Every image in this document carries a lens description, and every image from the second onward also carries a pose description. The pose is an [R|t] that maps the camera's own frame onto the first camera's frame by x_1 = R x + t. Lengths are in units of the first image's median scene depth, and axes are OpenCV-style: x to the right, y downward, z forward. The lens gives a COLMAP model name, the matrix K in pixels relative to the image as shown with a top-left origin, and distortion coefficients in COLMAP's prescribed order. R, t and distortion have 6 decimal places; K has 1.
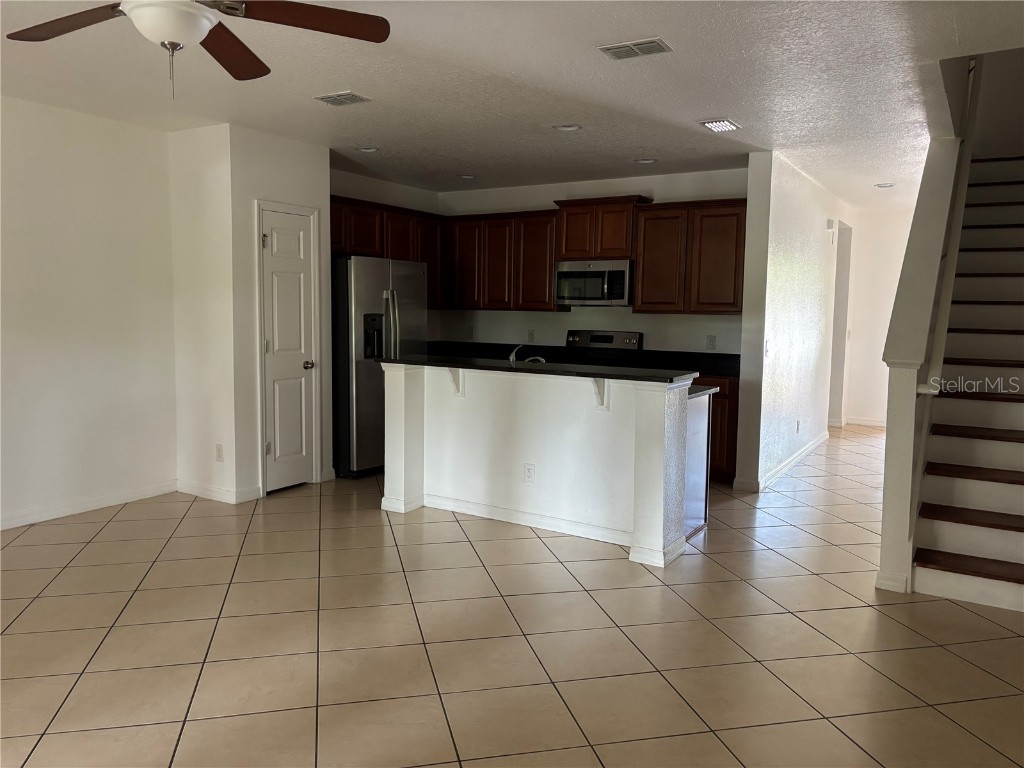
lens RADIAL K [[751.4, 0, 512.0], [0, 751.4, 384.0], [0, 0, 1]] dist [0.125122, -0.216460]
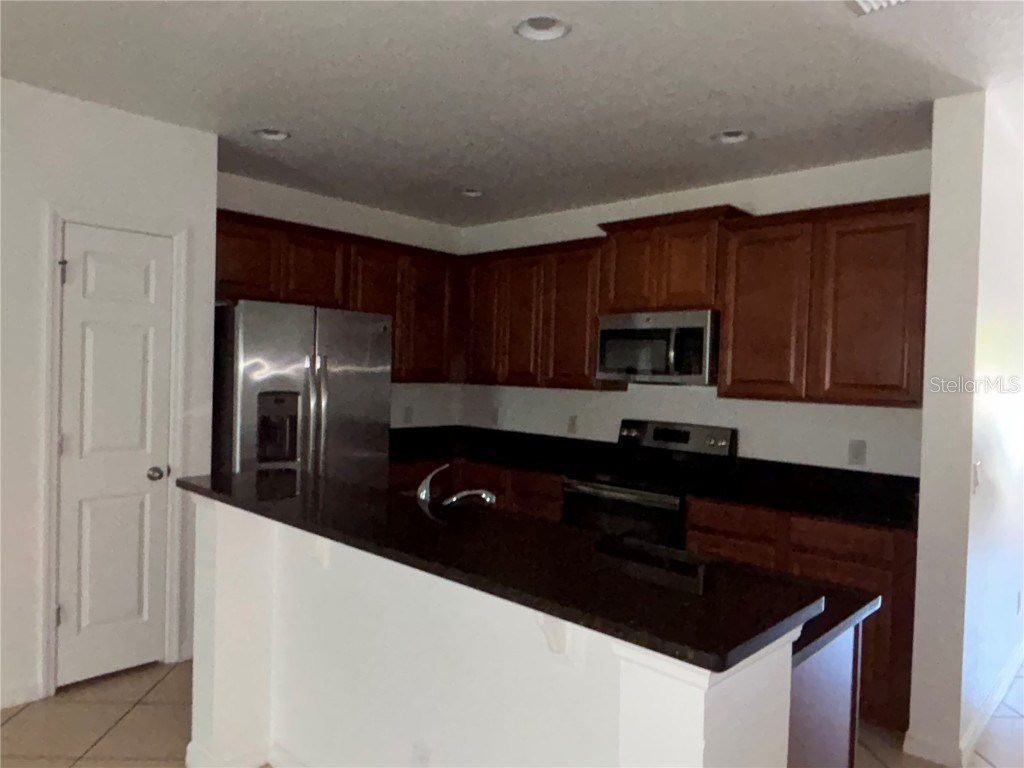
lens RADIAL K [[685.8, 0, 512.0], [0, 685.8, 384.0], [0, 0, 1]] dist [0.121853, -0.145698]
pose [[0.977975, 0.019131, -0.207845, 0.114881], [-0.037360, 0.995754, -0.084137, -0.051982], [0.205352, 0.090048, 0.974537, 0.427343]]
